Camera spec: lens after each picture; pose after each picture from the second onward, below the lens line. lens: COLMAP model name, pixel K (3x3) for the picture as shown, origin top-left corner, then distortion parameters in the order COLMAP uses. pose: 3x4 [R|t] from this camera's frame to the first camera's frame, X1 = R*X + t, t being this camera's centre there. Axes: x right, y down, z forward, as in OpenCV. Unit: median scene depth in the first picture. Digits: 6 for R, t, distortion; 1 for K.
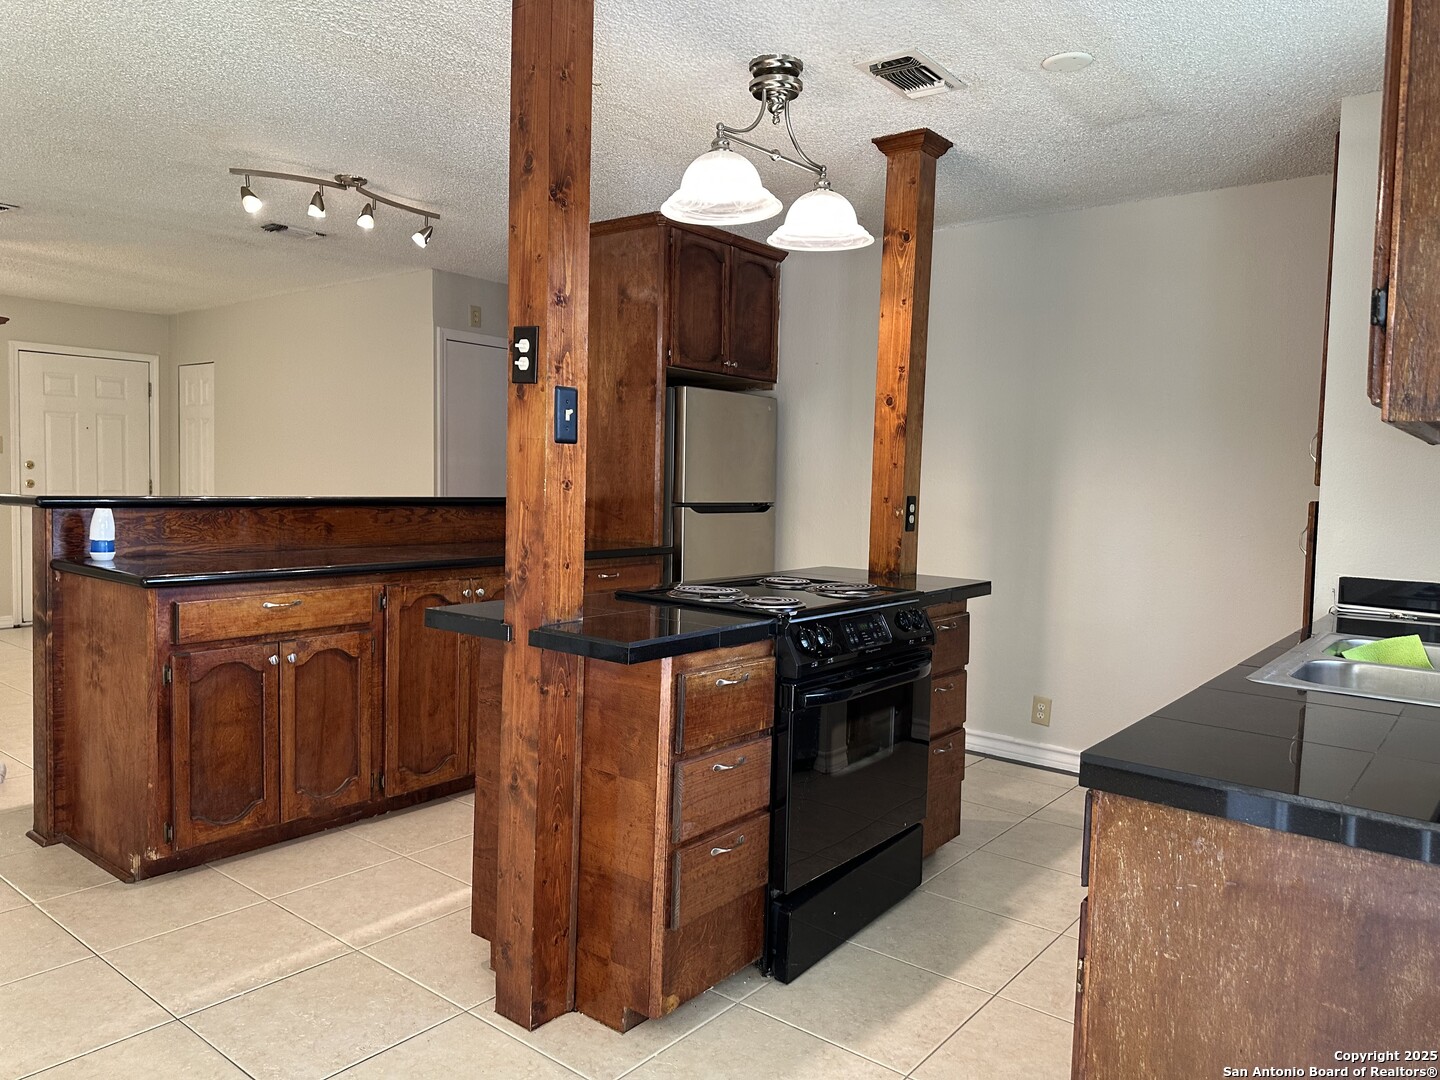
lens RADIAL K [[1010.4, 0, 719.9], [0, 1010.4, 534.5], [0, 0, 1]] dist [0.082070, -0.117383]
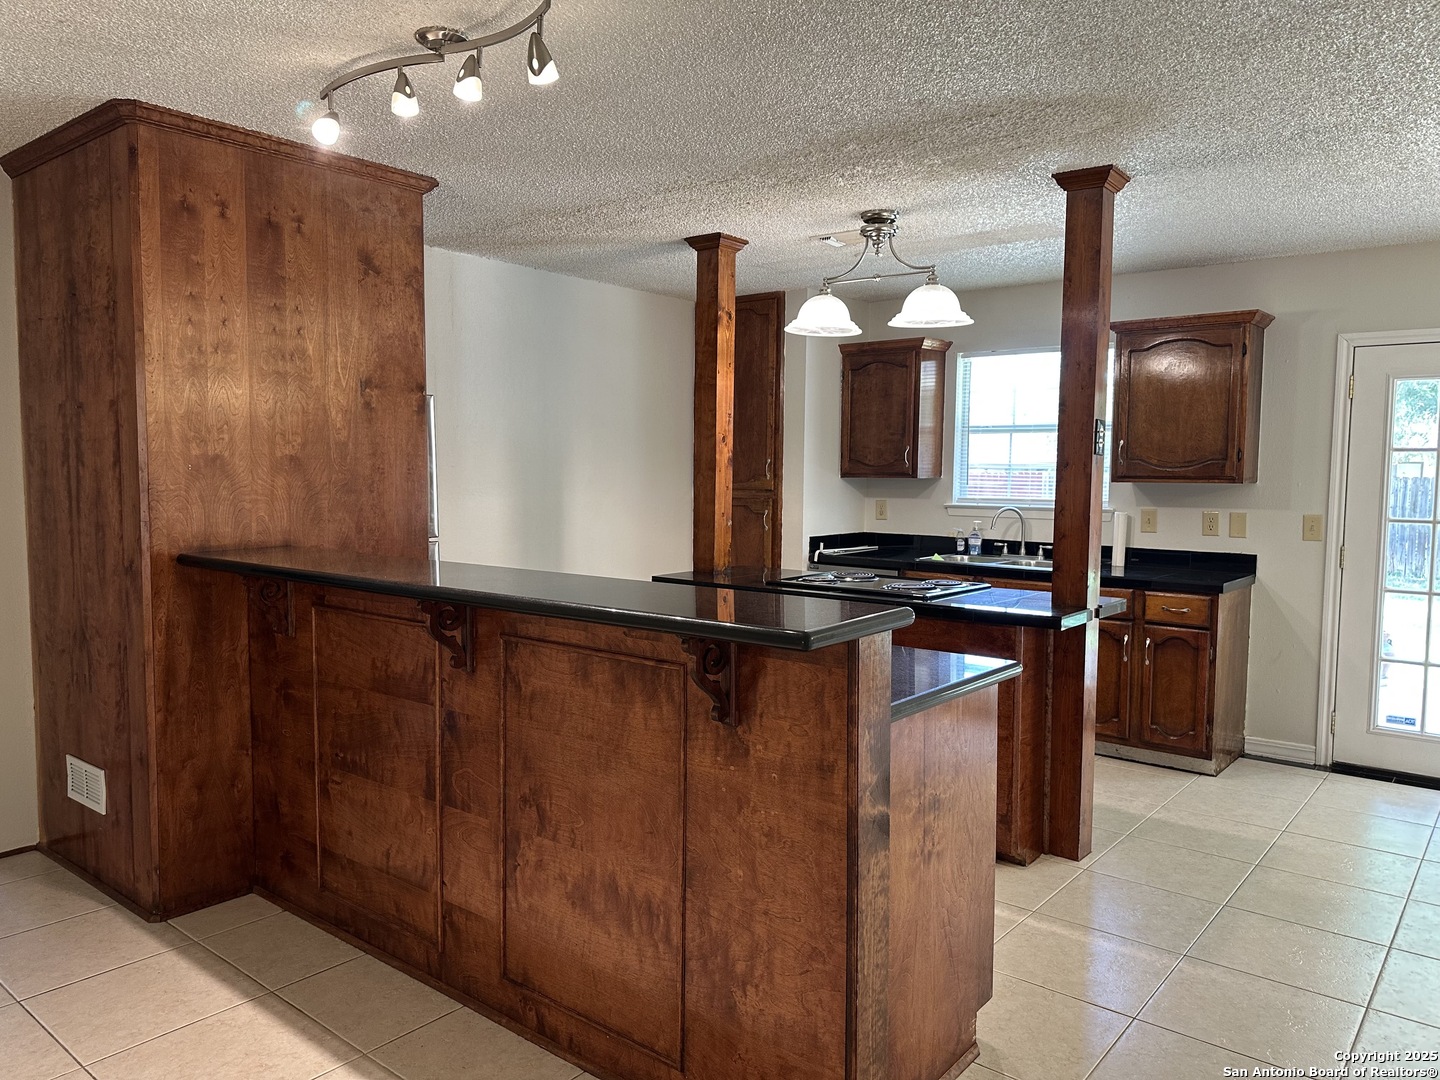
lens RADIAL K [[1014.6, 0, 712.9], [0, 1014.6, 542.4], [0, 0, 1]] dist [0.063491, -0.085953]
pose [[0.011401, -0.099355, 0.994987, -1.238387], [0.052355, 0.993746, 0.098632, -0.138388], [-0.998563, 0.050968, 0.016532, 1.082102]]
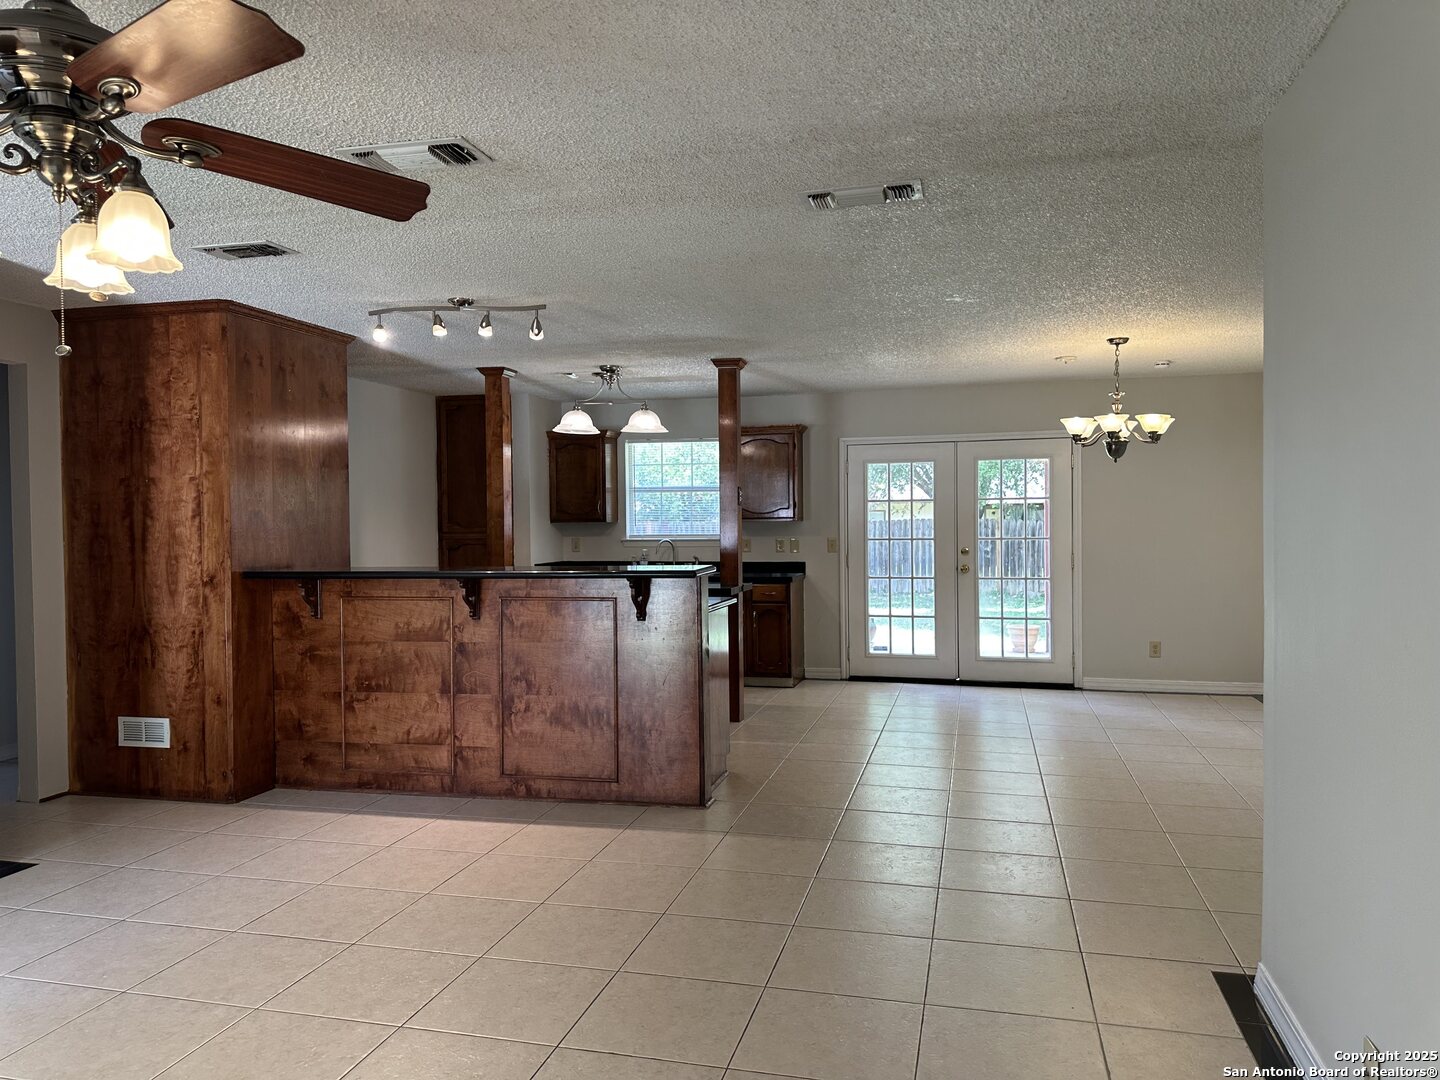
lens RADIAL K [[1010.4, 0, 719.9], [0, 1010.4, 534.5], [0, 0, 1]] dist [0.082070, -0.117383]
pose [[-0.417170, -0.033759, 0.908201, -1.987137], [0.054422, 0.996589, 0.062042, -0.171400], [-0.907198, 0.075308, -0.413910, 1.574037]]
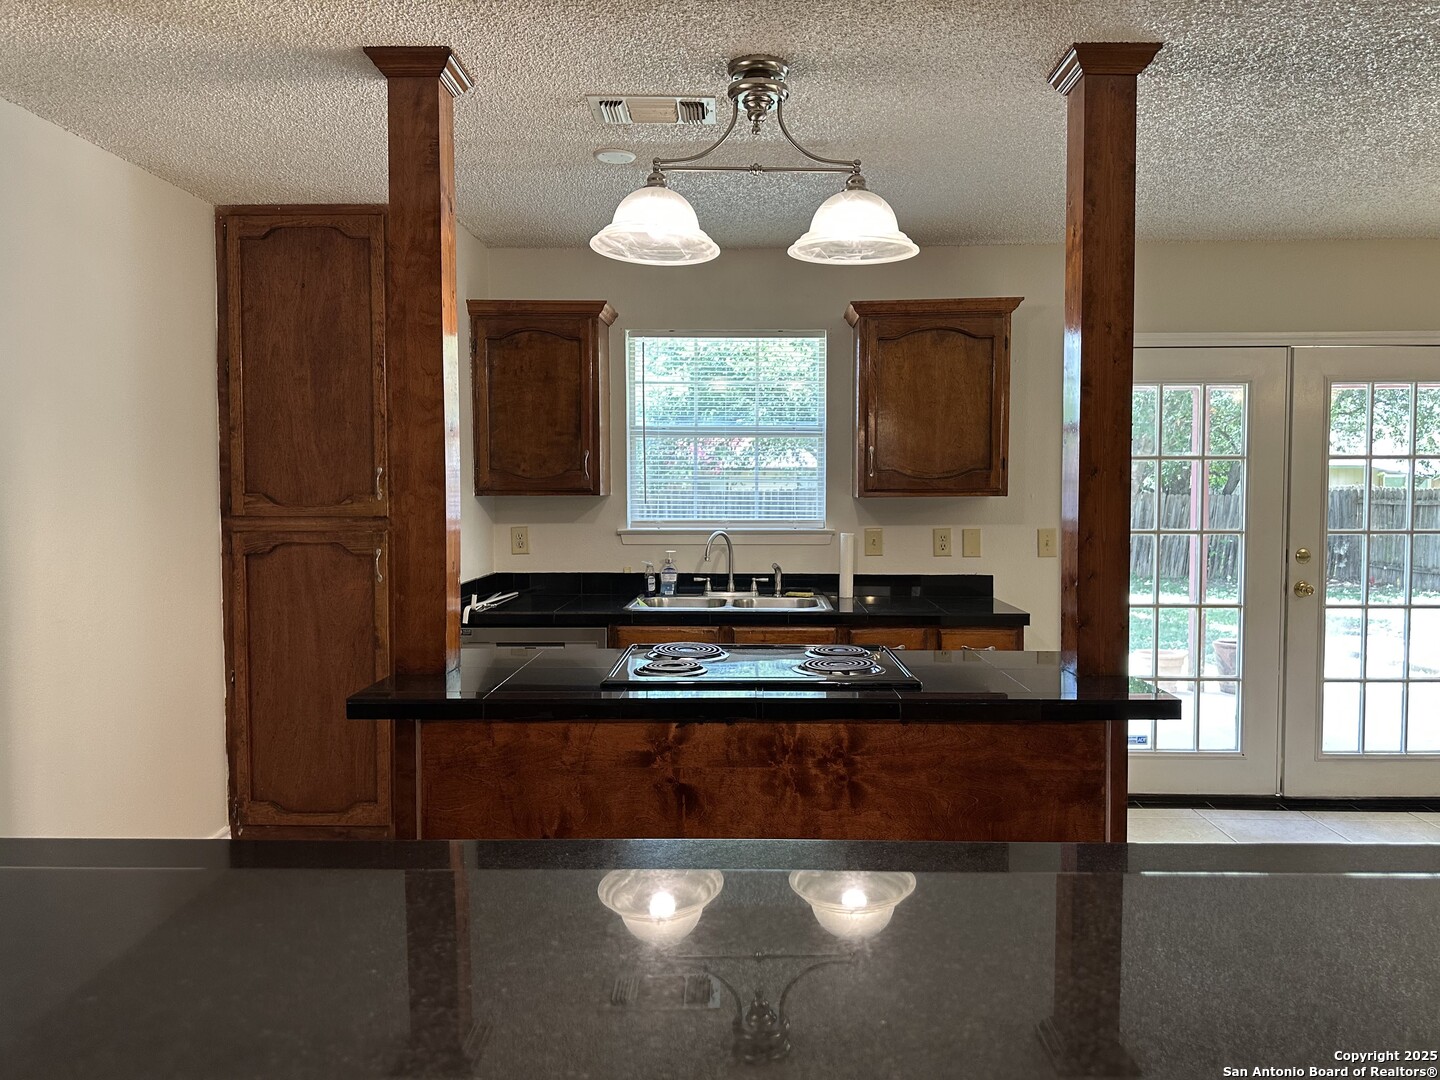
lens RADIAL K [[1004.1, 0, 727.0], [0, 1004.1, 533.0], [0, 0, 1]] dist [0.173790, -0.383746]
pose [[-0.603488, -0.061539, 0.794994, -0.574760], [0.033839, 0.994143, 0.102642, -0.134462], [-0.796654, 0.088845, -0.597871, 1.387437]]
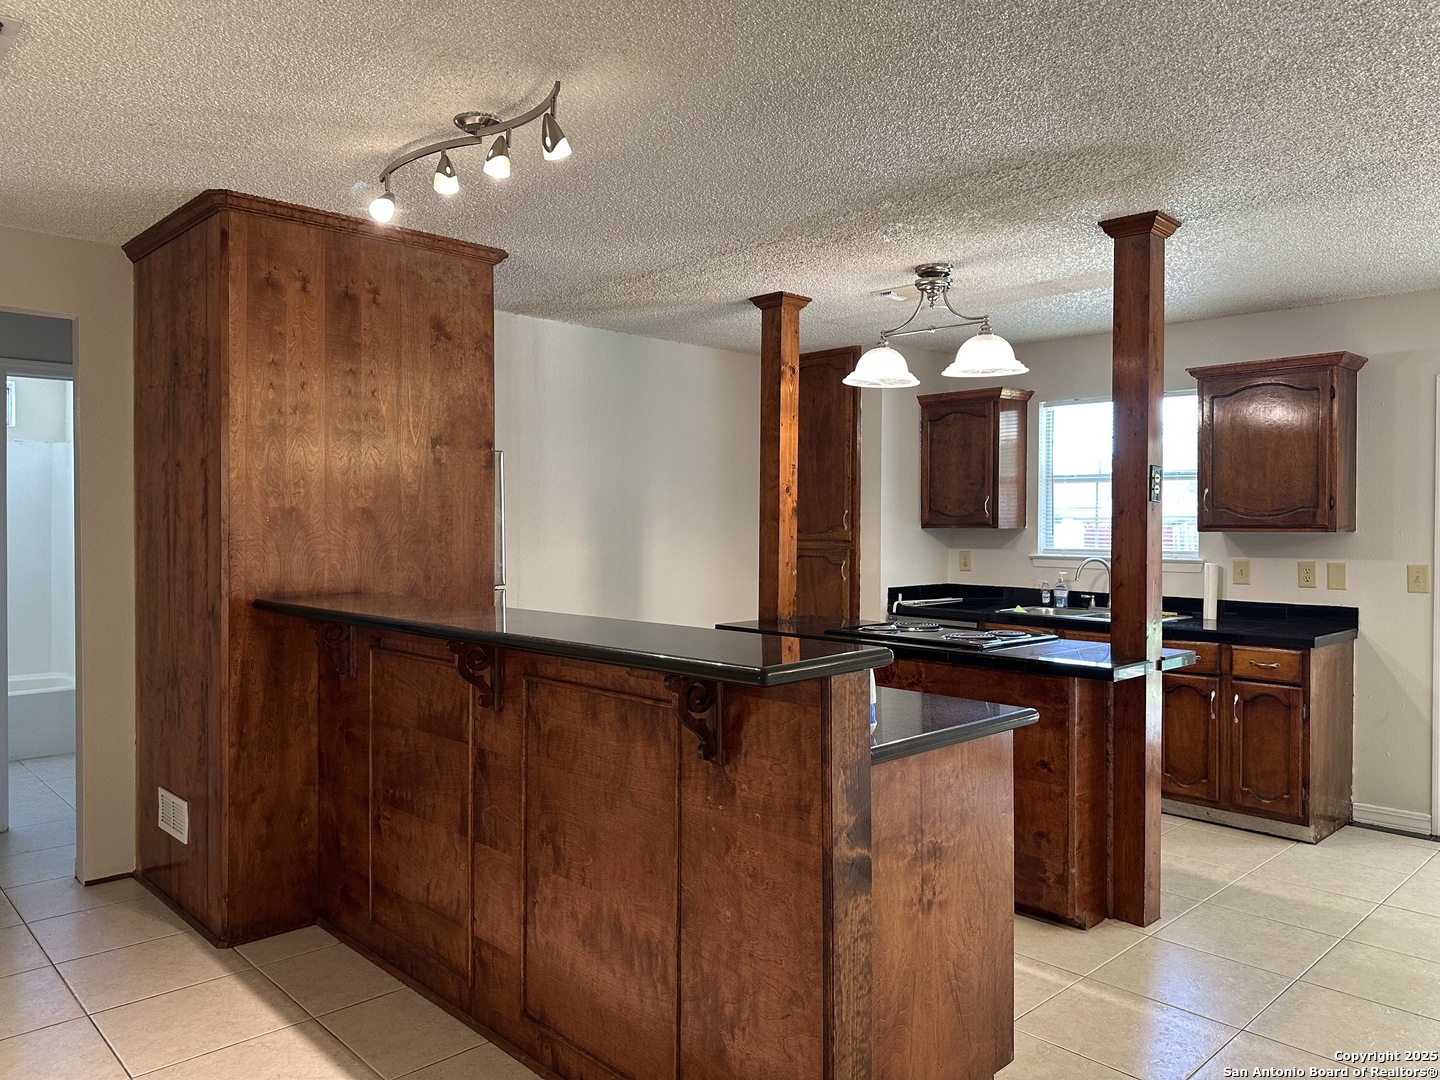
lens RADIAL K [[1010.4, 0, 719.9], [0, 1010.4, 534.5], [0, 0, 1]] dist [0.082070, -0.117383]
pose [[0.127320, -0.037104, 0.991167, -1.251449], [0.060286, 0.997742, 0.029607, -0.126740], [-0.990028, 0.055984, 0.129270, 0.996897]]
